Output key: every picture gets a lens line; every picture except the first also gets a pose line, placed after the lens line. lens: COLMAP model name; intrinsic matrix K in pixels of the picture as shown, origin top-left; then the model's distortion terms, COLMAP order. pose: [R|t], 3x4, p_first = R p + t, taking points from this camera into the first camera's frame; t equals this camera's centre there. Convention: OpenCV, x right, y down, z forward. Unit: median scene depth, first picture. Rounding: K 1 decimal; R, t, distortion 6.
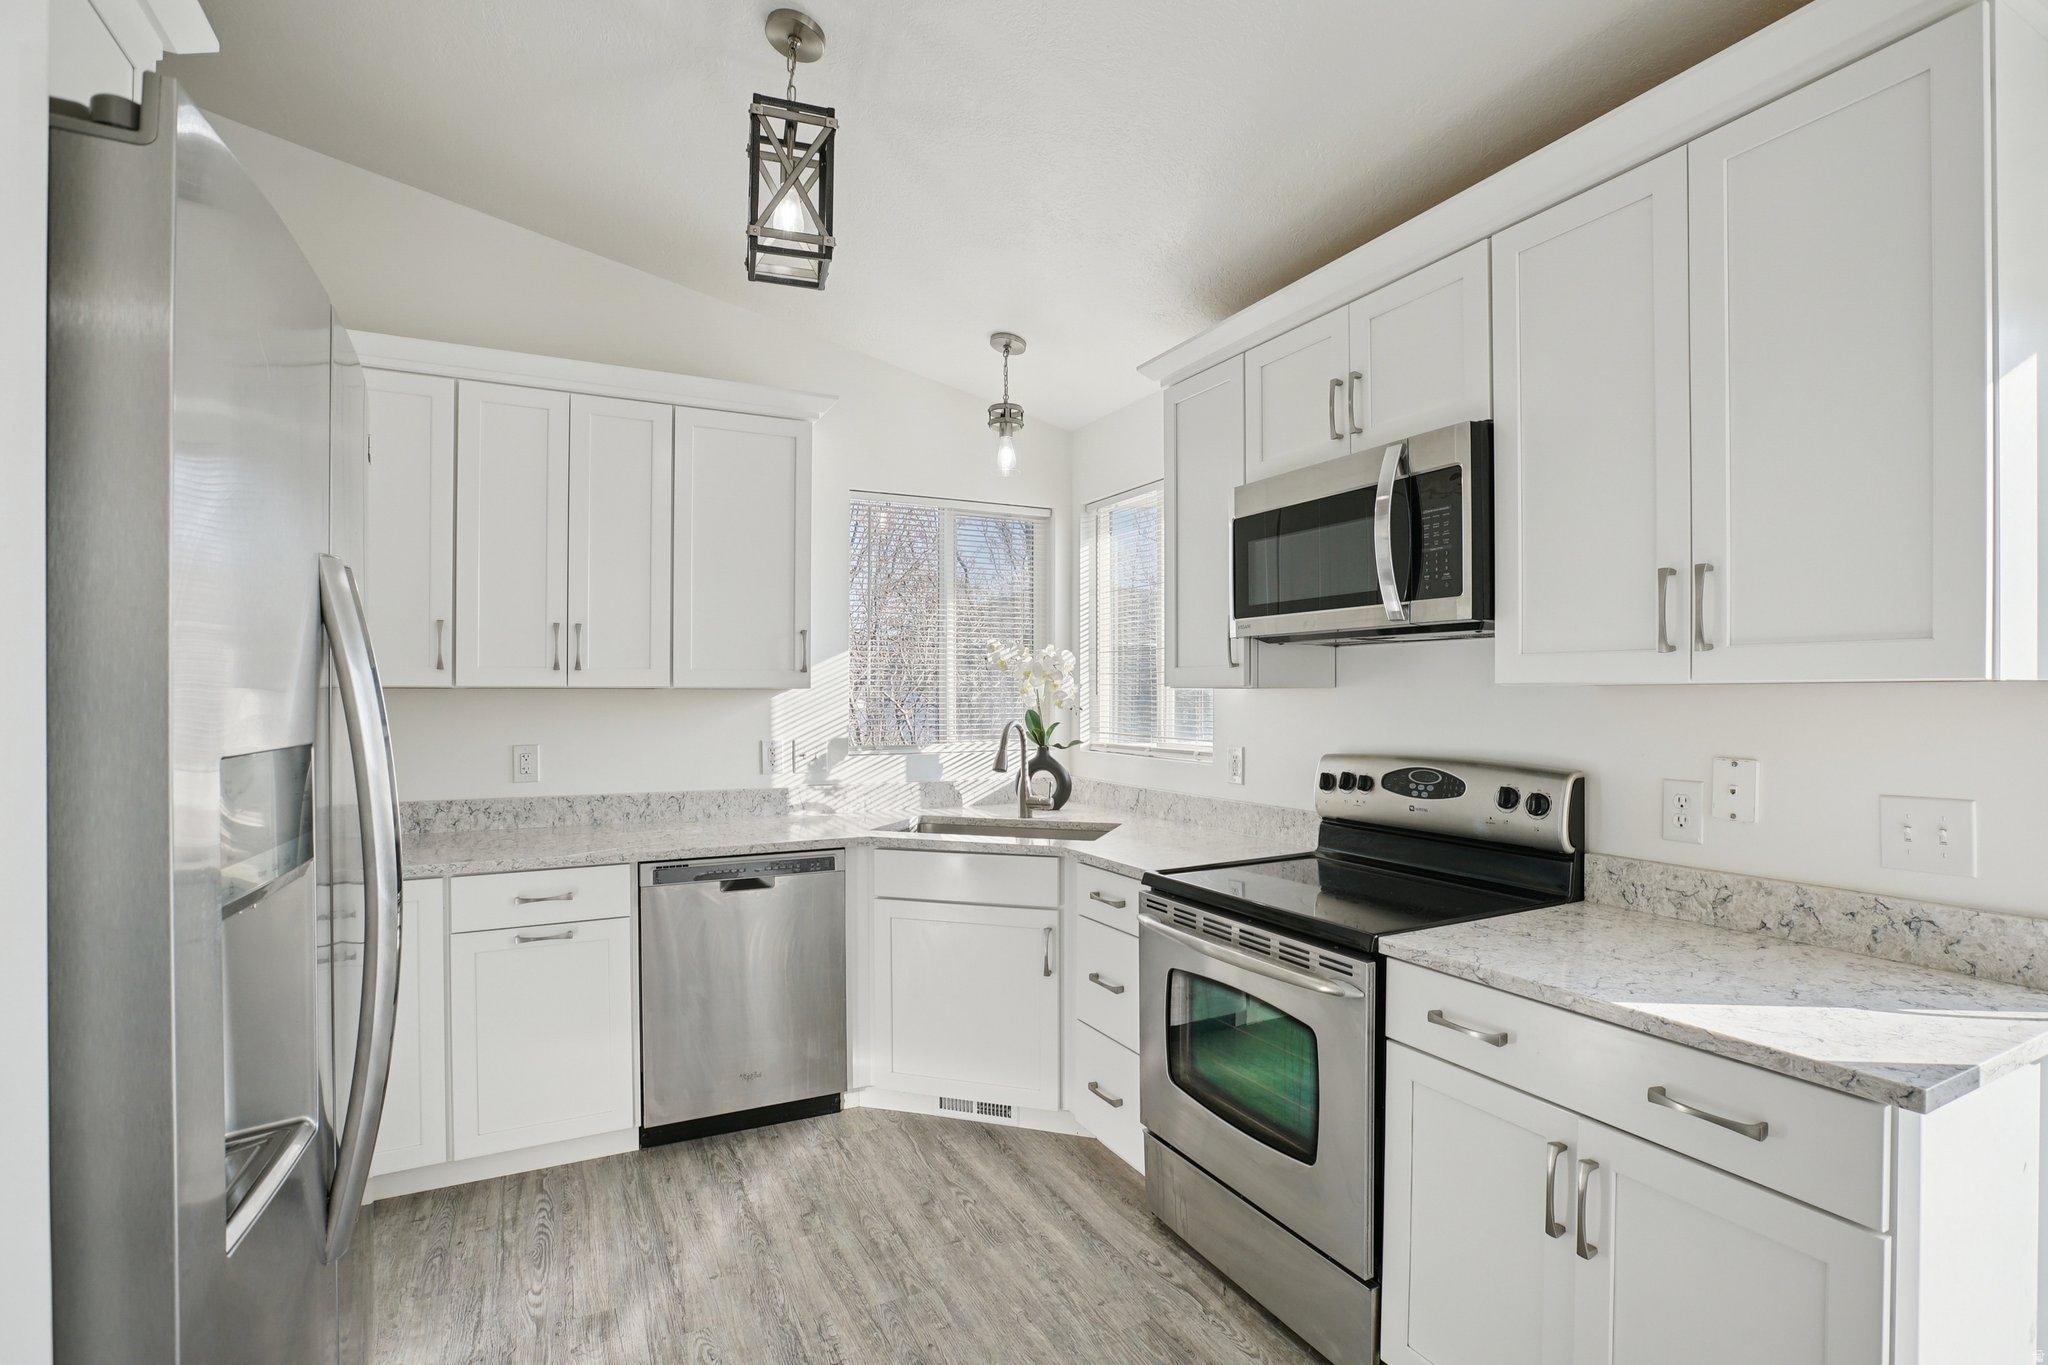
lens RADIAL K [[960.4, 0, 1030.3], [0, 960.4, 690.9], [0, 0, 1]] dist [-0.040850, 0.009351]
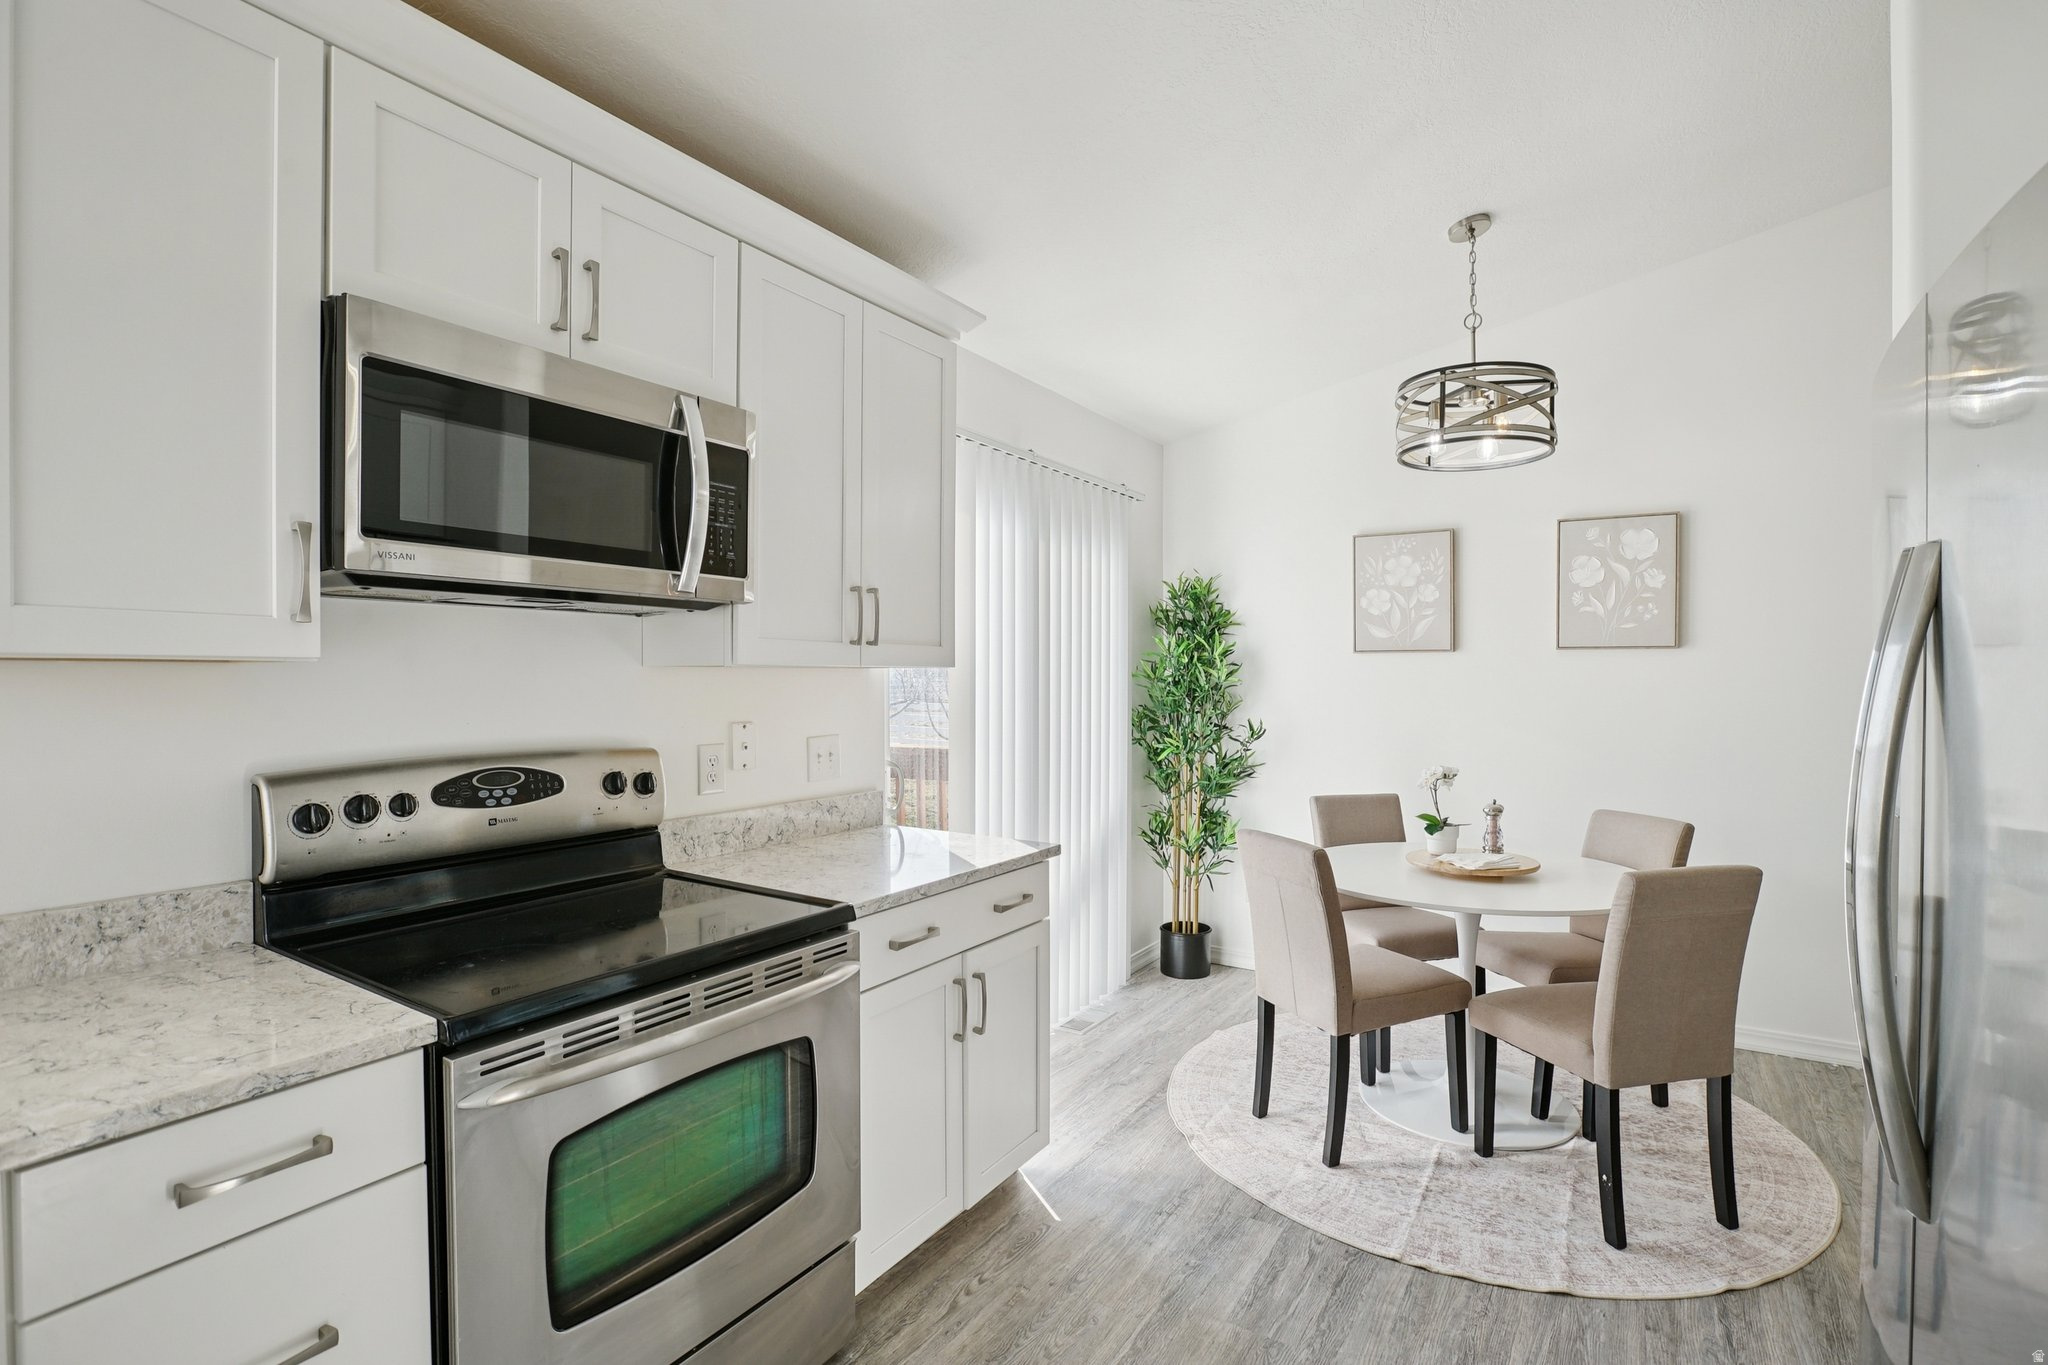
lens RADIAL K [[936.9, 0, 1018.3], [0, 936.9, 684.2], [0, 0, 1]] dist [-0.044326, 0.016028]
pose [[-0.491432, -0.004343, 0.870905, -0.458740], [-0.003402, 0.999990, 0.003066, 0.007988], [-0.870909, -0.001456, -0.491441, 0.994905]]
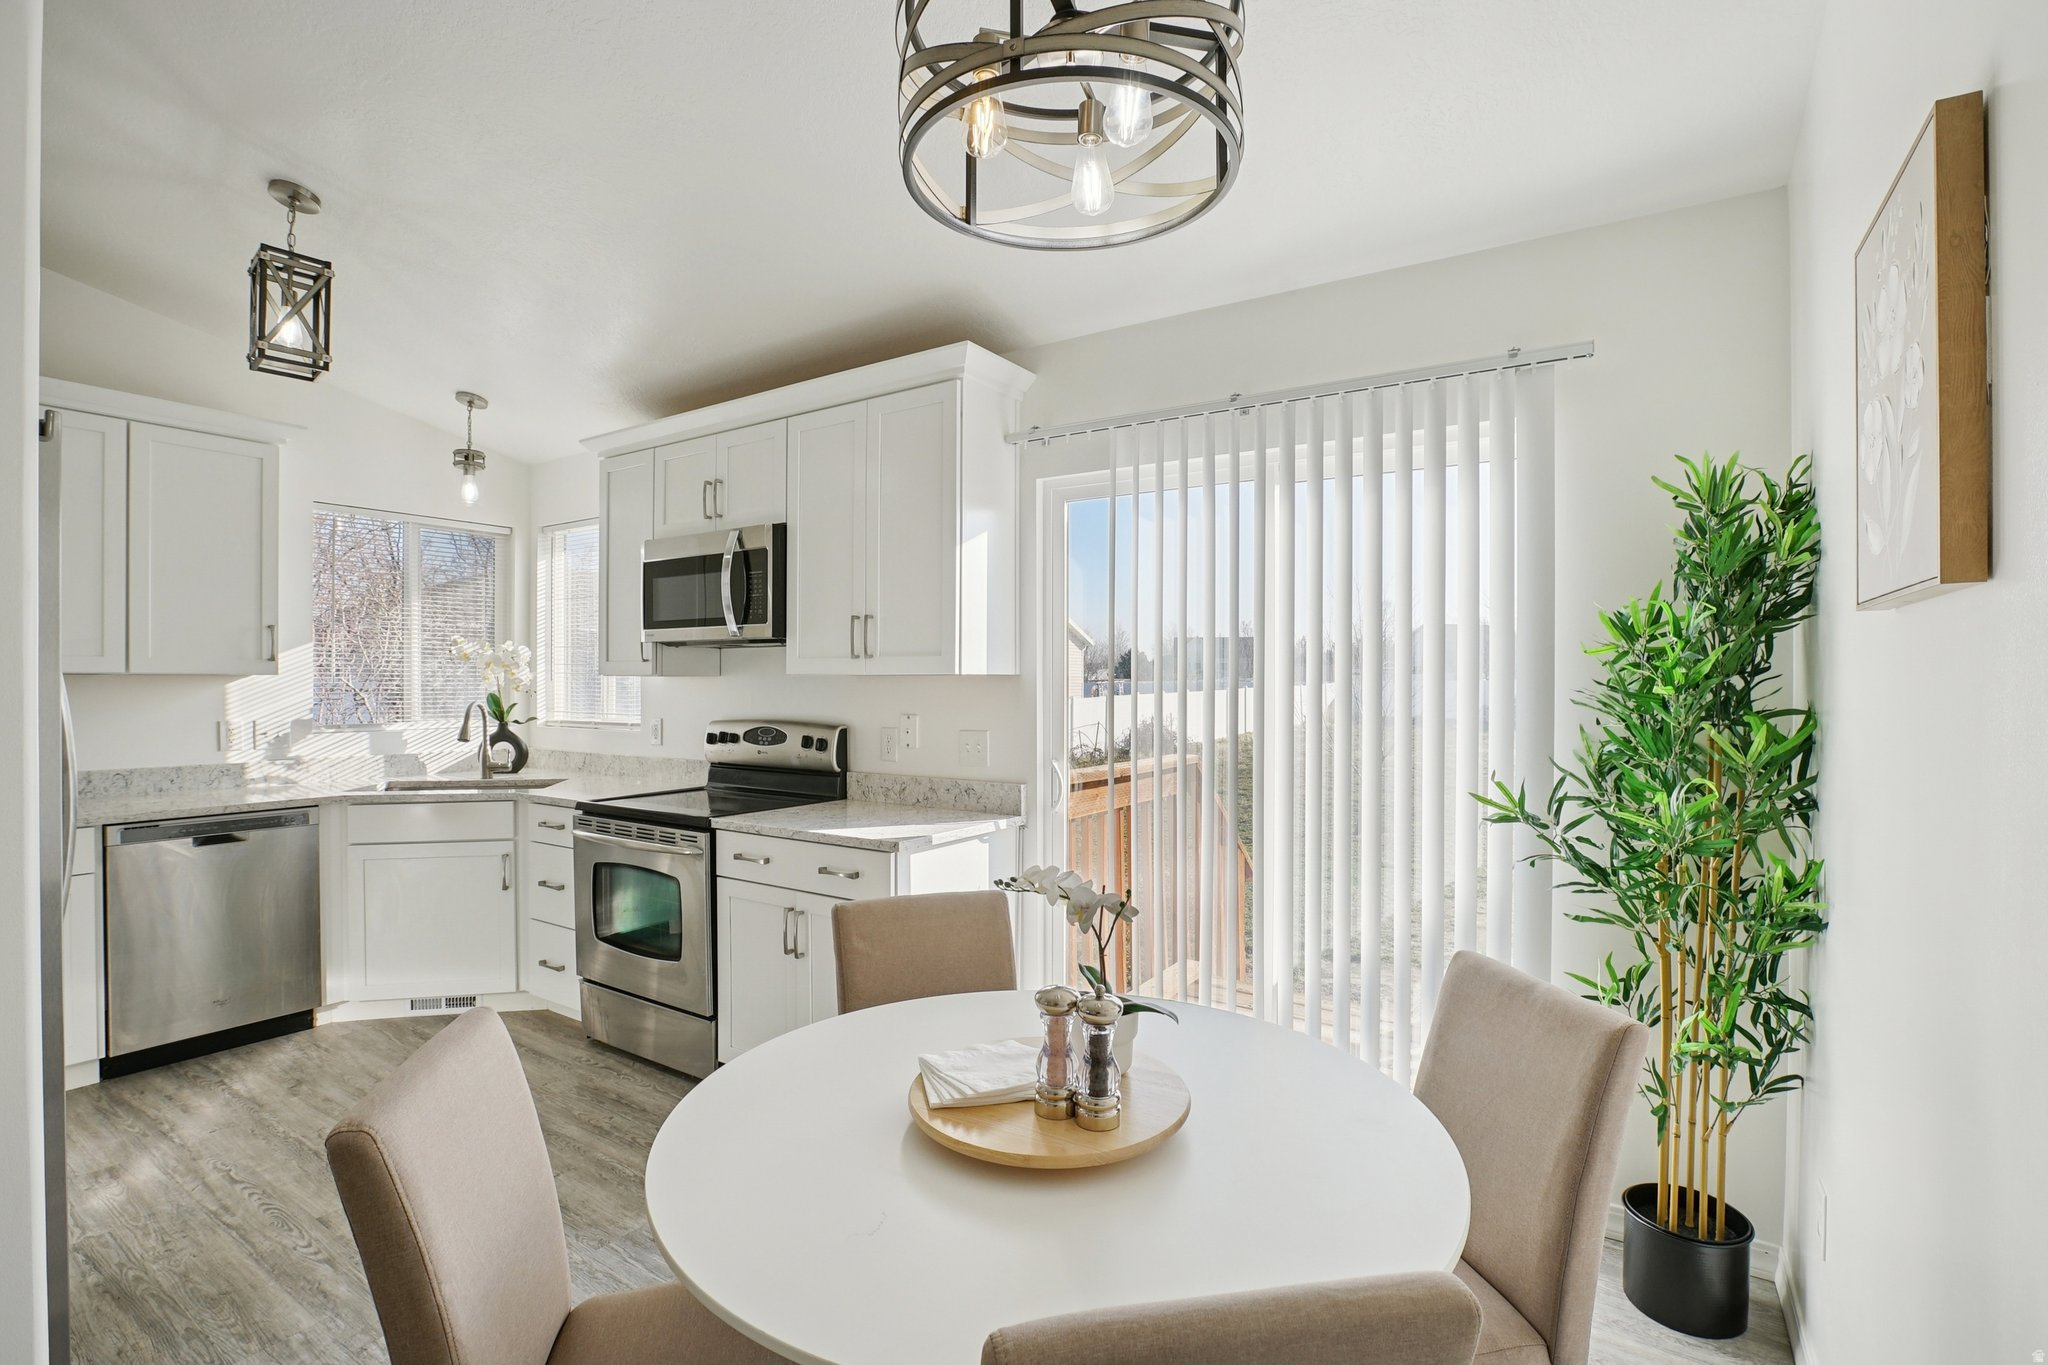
lens RADIAL K [[936.9, 0, 1024.2], [0, 936.9, 691.1], [0, 0, 1]] dist [-0.044326, 0.016028]
pose [[0.870221, -0.001747, 0.492659, 0.016242], [-0.004264, 0.999930, 0.011078, 0.001765], [-0.492644, -0.011741, 0.870152, -0.573740]]
